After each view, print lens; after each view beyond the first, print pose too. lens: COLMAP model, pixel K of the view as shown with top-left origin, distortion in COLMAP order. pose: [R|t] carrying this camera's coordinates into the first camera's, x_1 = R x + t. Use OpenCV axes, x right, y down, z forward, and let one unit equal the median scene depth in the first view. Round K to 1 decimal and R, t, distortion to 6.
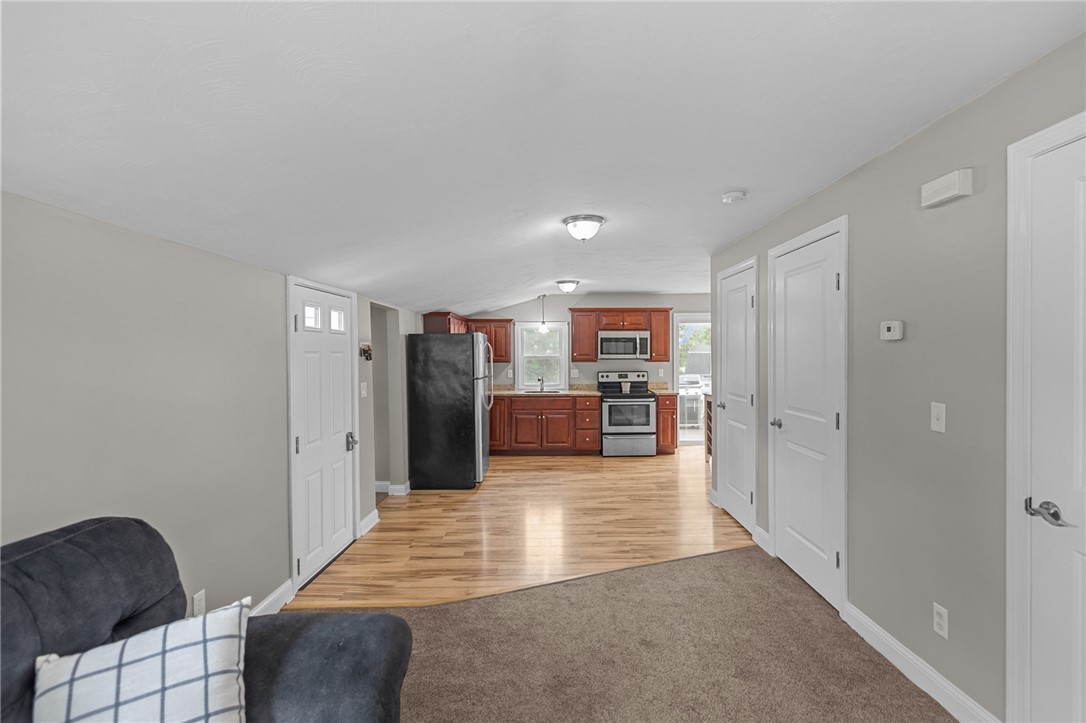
lens RADIAL K [[506.5, 0, 544.8], [0, 506.5, 364.6], [0, 0, 1]] dist [0.007900, -0.001646]
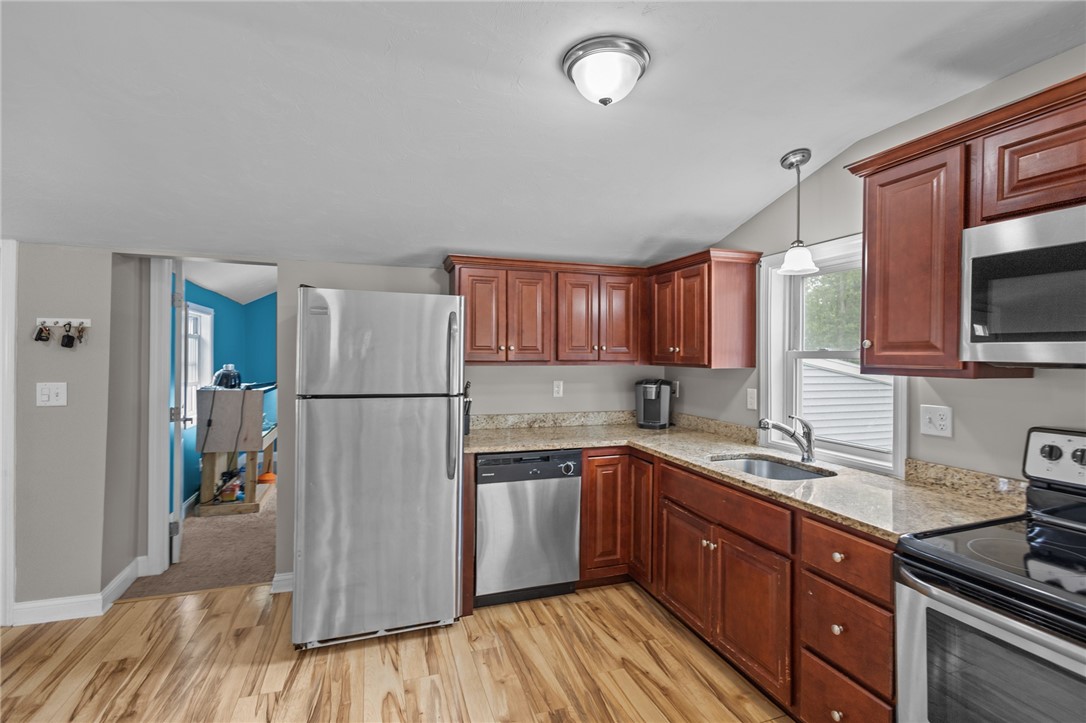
lens RADIAL K [[506.5, 0, 543.5], [0, 506.5, 359.0], [0, 0, 1]] dist [0.007900, -0.001646]
pose [[0.329117, 0.015454, -0.944163, 0.245326], [-0.030527, 0.999518, 0.005719, -0.009137], [0.943796, 0.026940, 0.329430, 0.767462]]
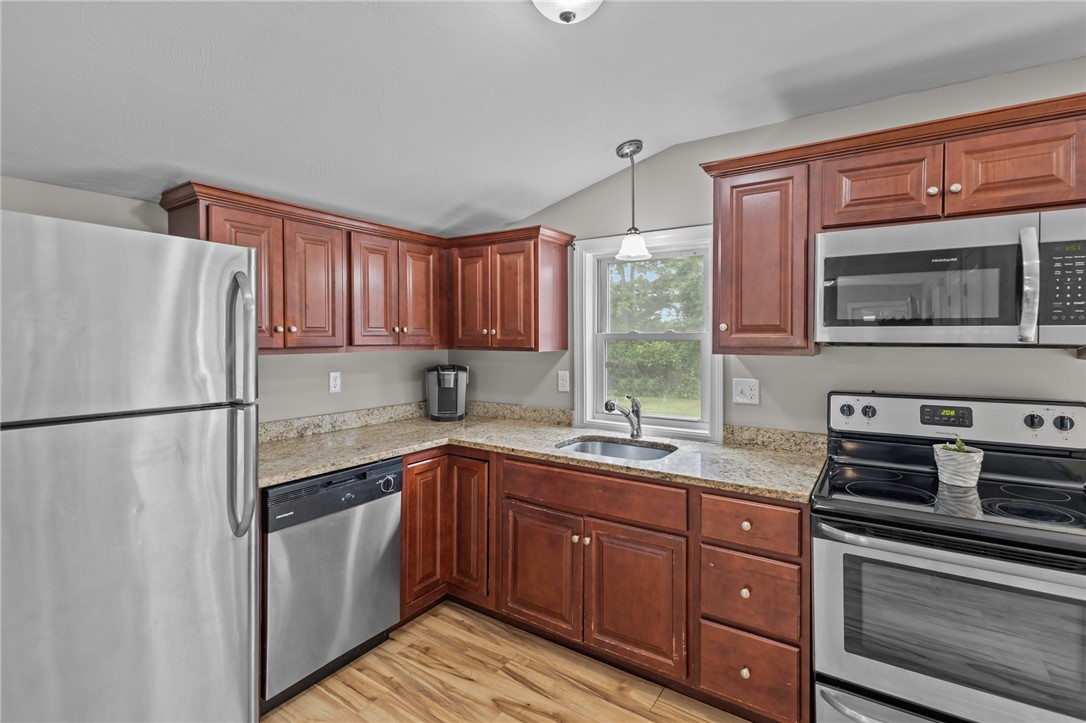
lens RADIAL K [[506.5, 0, 546.3], [0, 506.5, 343.4], [0, 0, 1]] dist [0.007900, -0.001646]
pose [[0.835905, 0.011725, -0.548749, 0.131997], [-0.017874, 0.999823, -0.005863, -0.007542], [0.548583, 0.014710, 0.835967, 0.713441]]
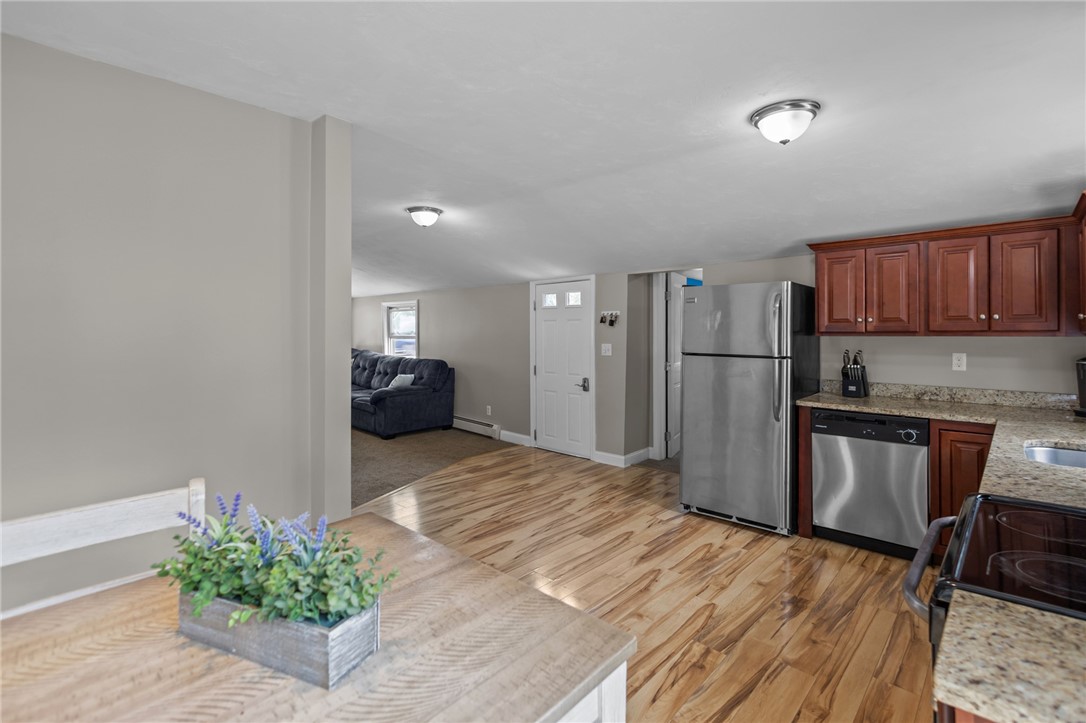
lens RADIAL K [[506.5, 0, 540.8], [0, 506.5, 330.2], [0, 0, 1]] dist [0.007900, -0.001646]
pose [[-0.677929, 0.009799, -0.735063, 0.375177], [-0.007835, 0.999758, 0.020554, -0.012687], [0.735086, 0.019694, -0.677688, 0.969541]]
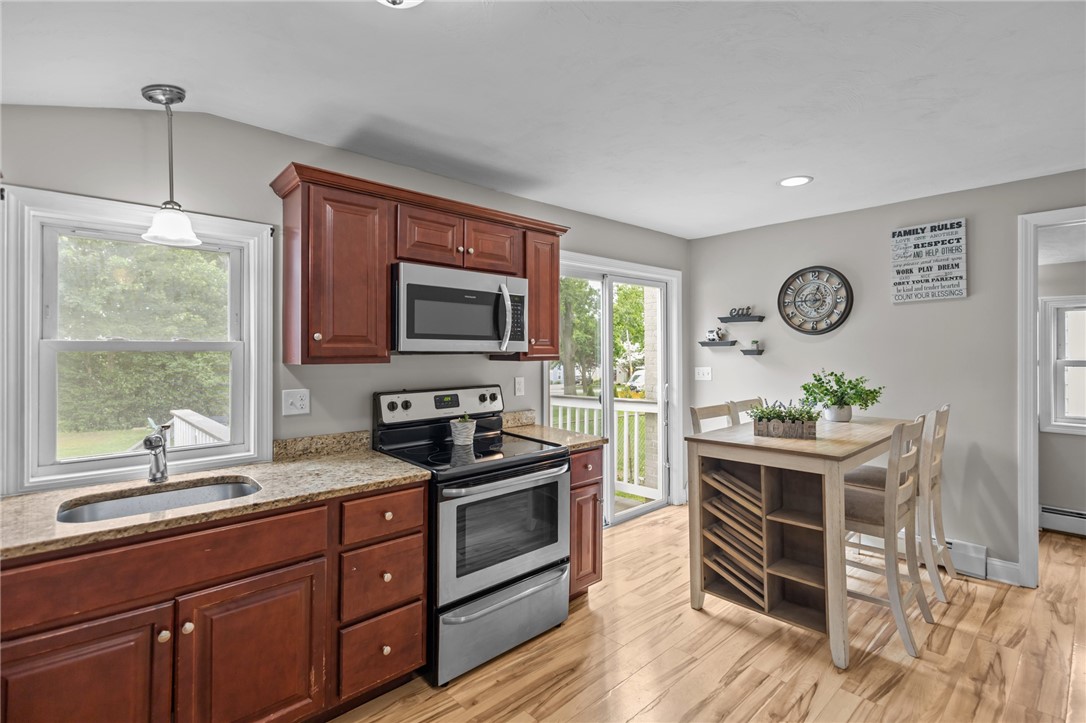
lens RADIAL K [[506.5, 0, 550.7], [0, 506.5, 347.8], [0, 0, 1]] dist [0.007900, -0.001646]
pose [[0.734448, 0.008464, 0.678612, -0.035175], [0.011499, 0.999623, -0.024914, -0.005516], [-0.678567, 0.026101, 0.734074, 0.710863]]
